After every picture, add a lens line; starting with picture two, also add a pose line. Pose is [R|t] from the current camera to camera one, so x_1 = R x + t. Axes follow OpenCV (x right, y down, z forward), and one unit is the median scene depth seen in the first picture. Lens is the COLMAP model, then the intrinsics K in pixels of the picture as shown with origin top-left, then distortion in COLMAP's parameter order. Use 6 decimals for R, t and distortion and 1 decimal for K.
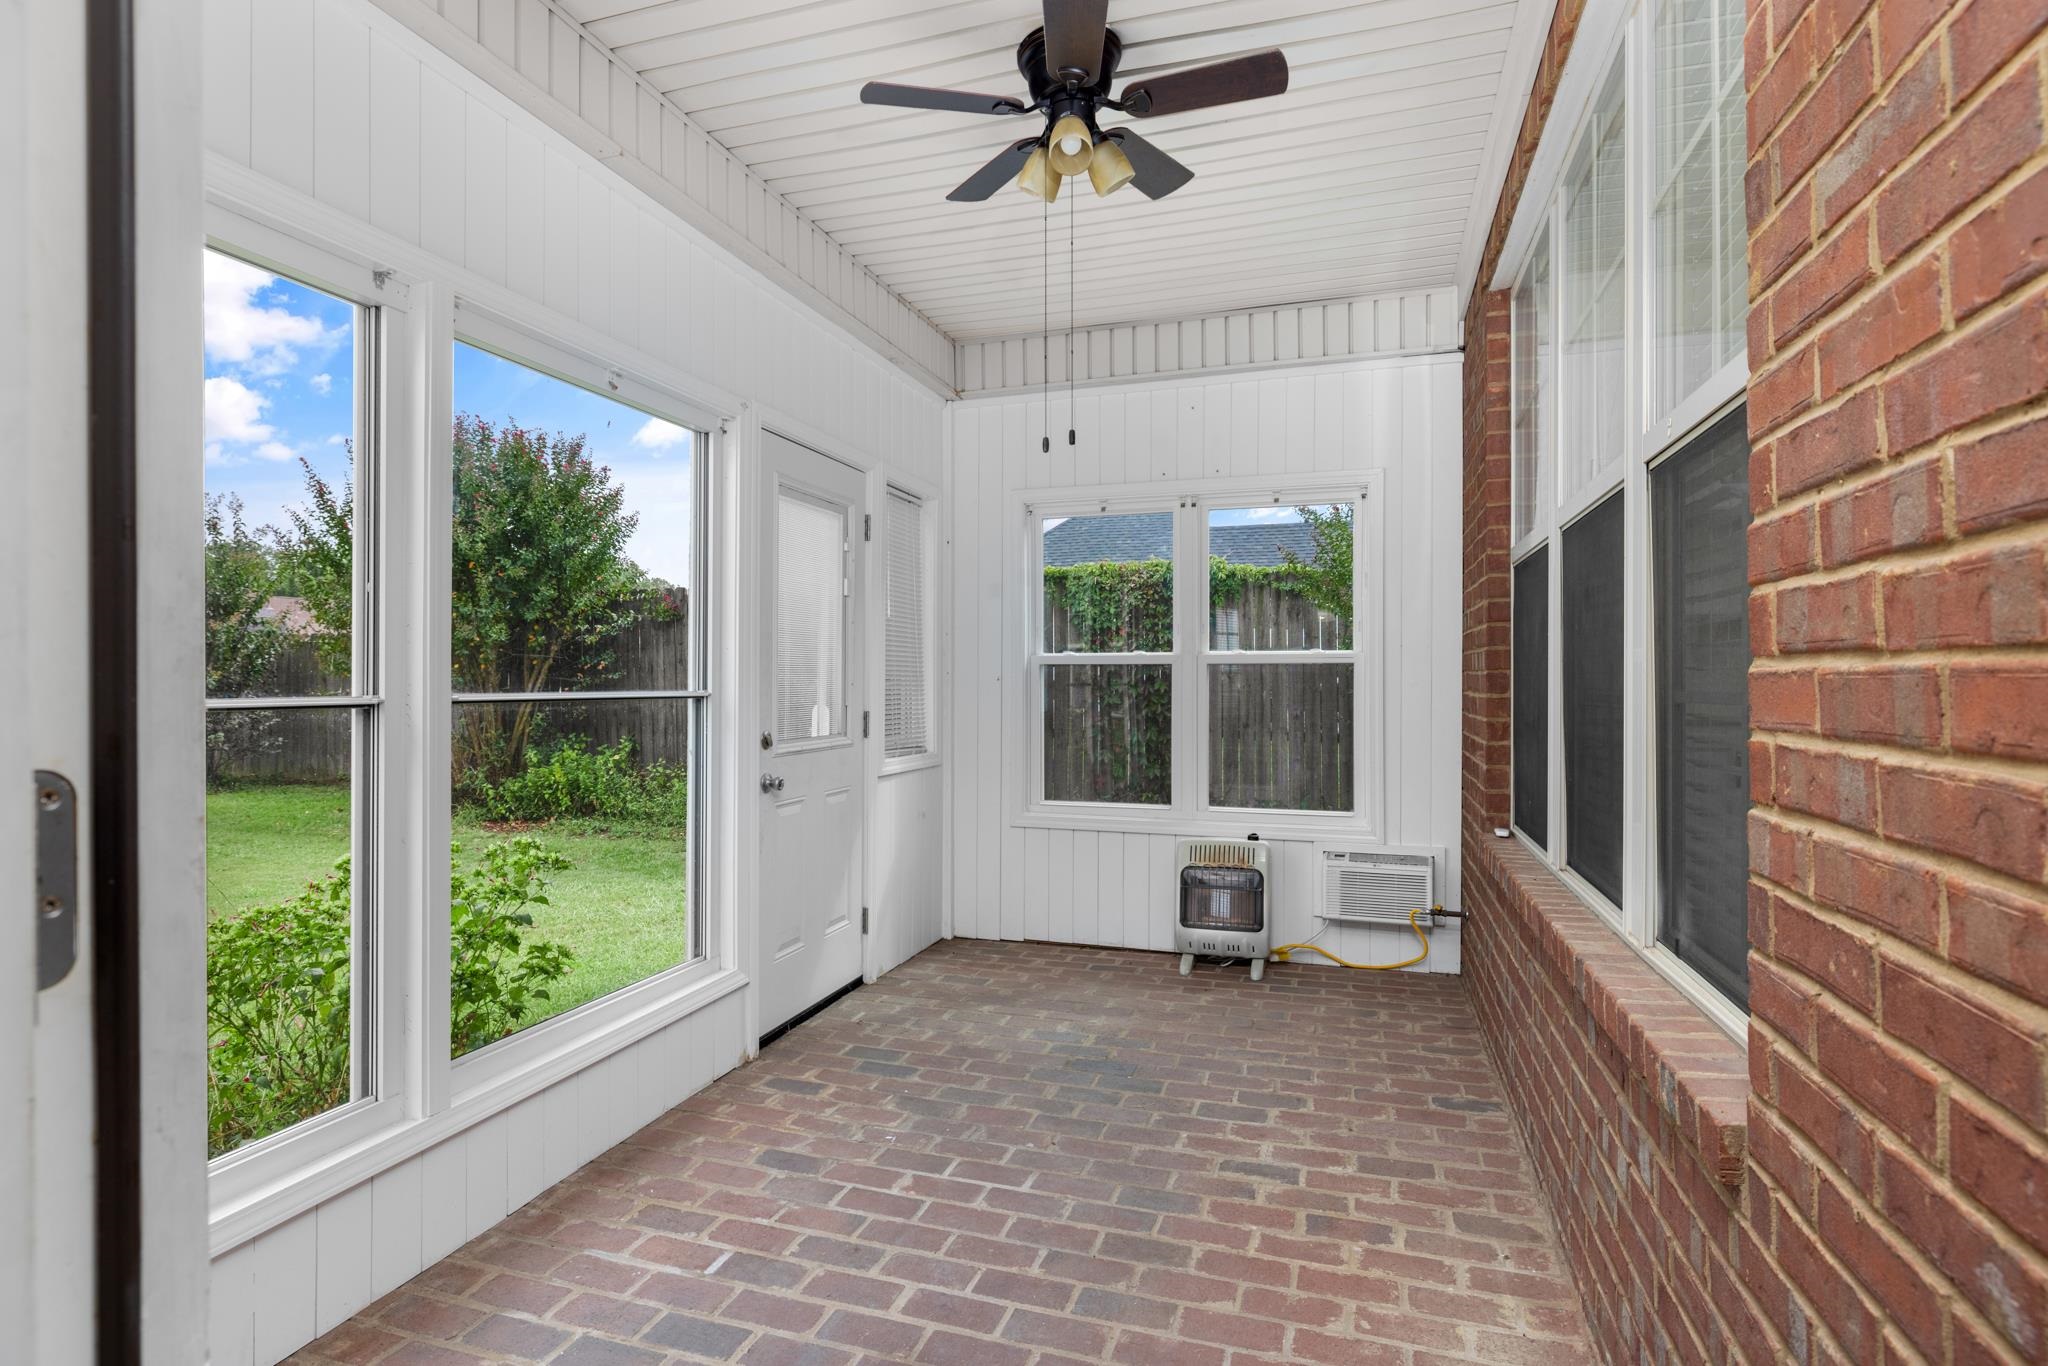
lens RADIAL K [[1015.1, 0, 1027.0], [0, 1015.1, 680.9], [0, 0, 1]] dist [-0.000653, 0.000077]
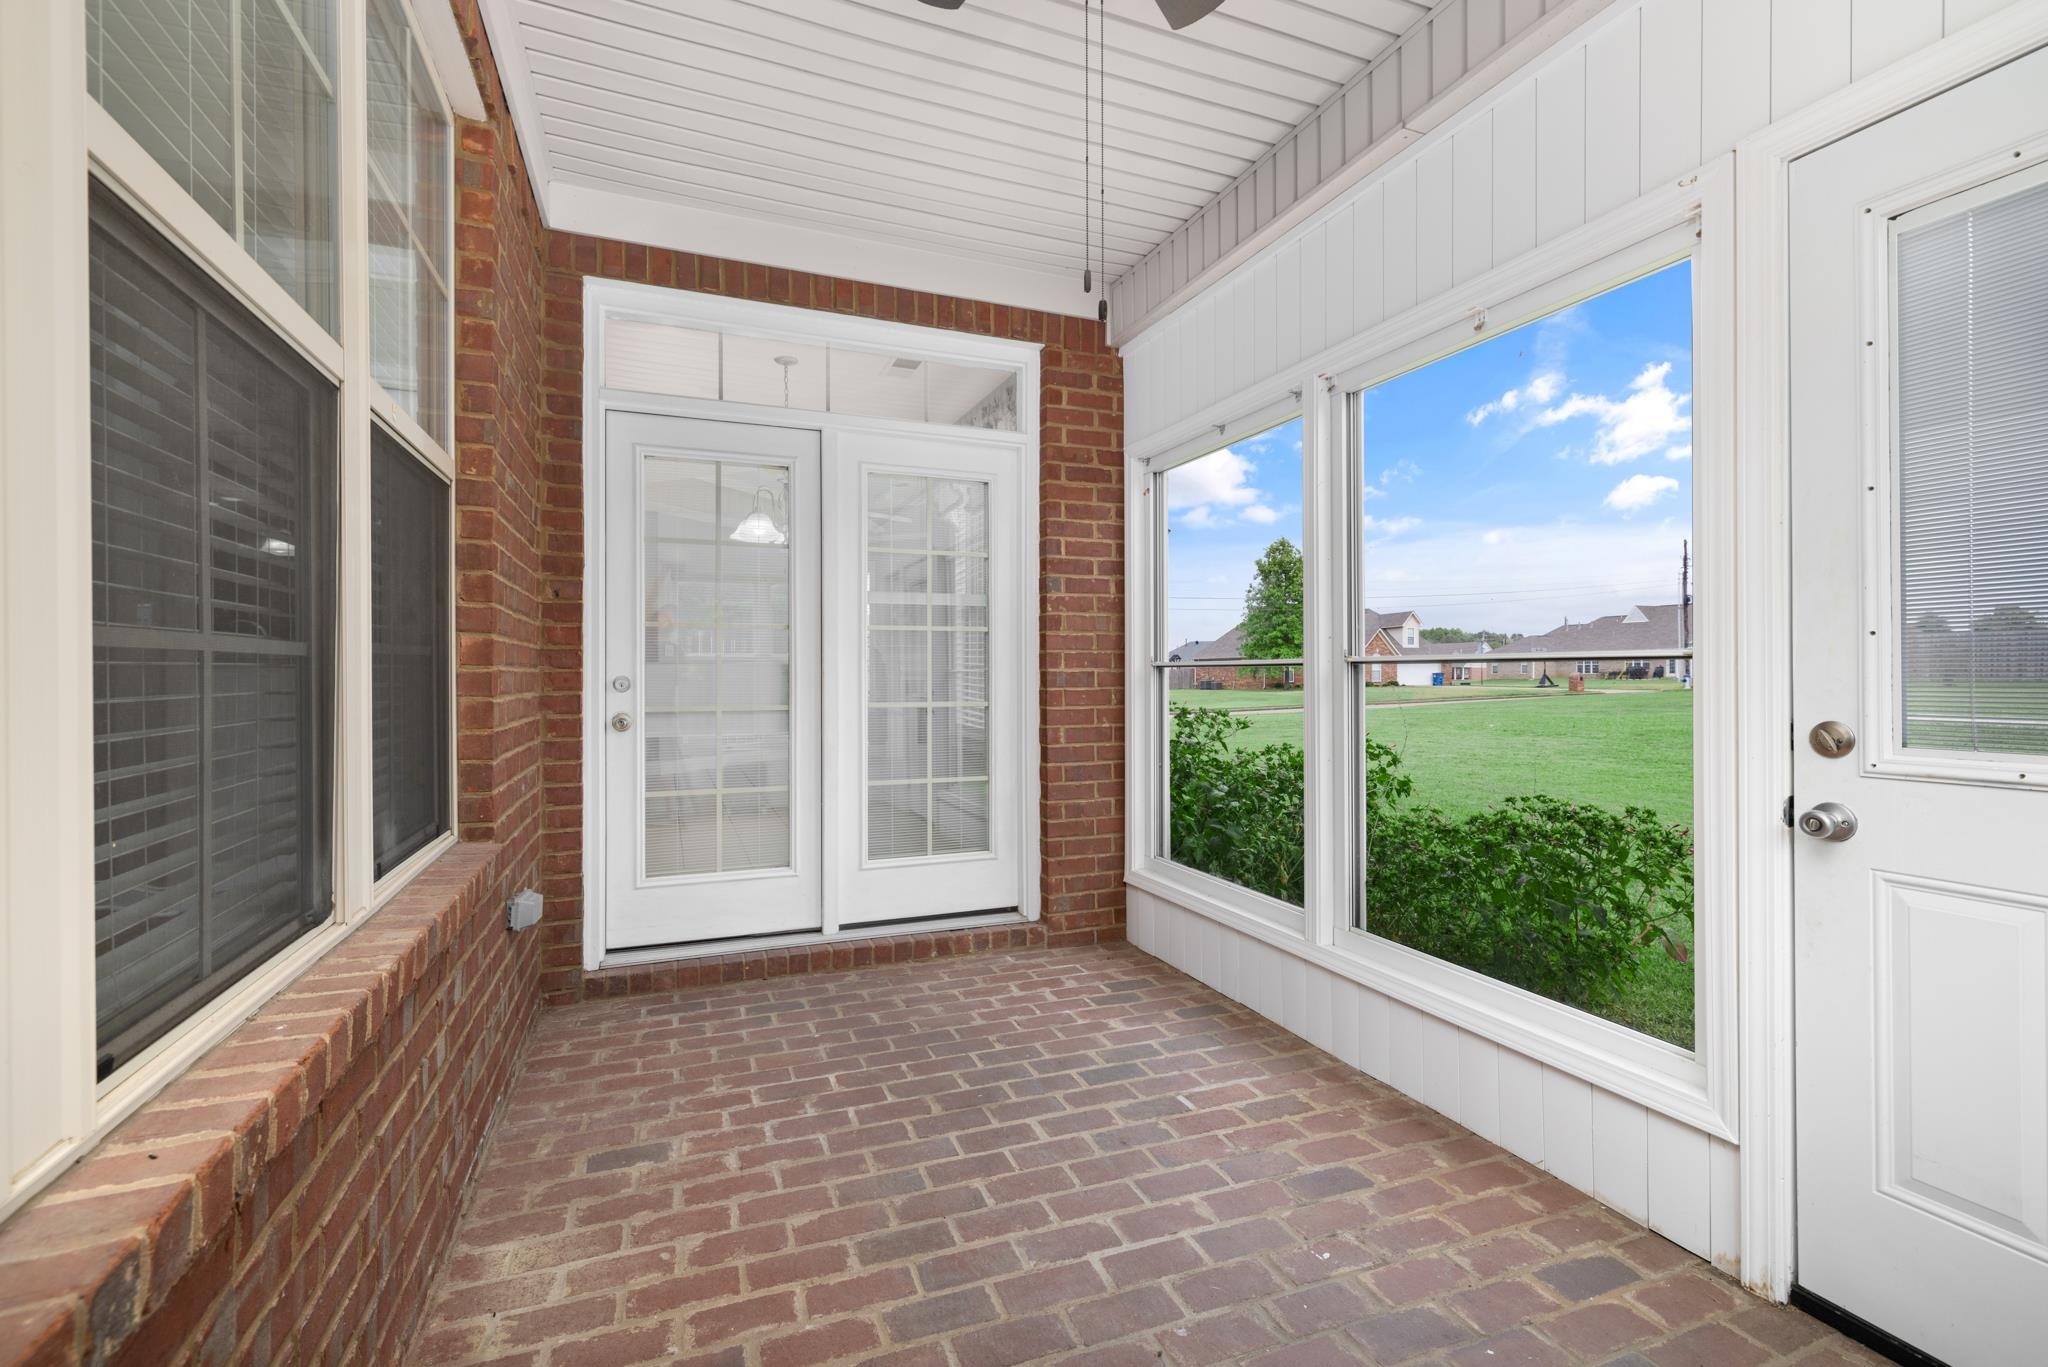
lens RADIAL K [[922.4, 0, 1031.1], [0, 922.4, 673.6], [0, 0, 1]] dist [-0.001527, -0.000114]
pose [[-0.772099, 0.000599, -0.635502, 0.580071], [0.001338, 0.999999, -0.000683, 0.039007], [0.635501, -0.001378, -0.772099, 1.773989]]
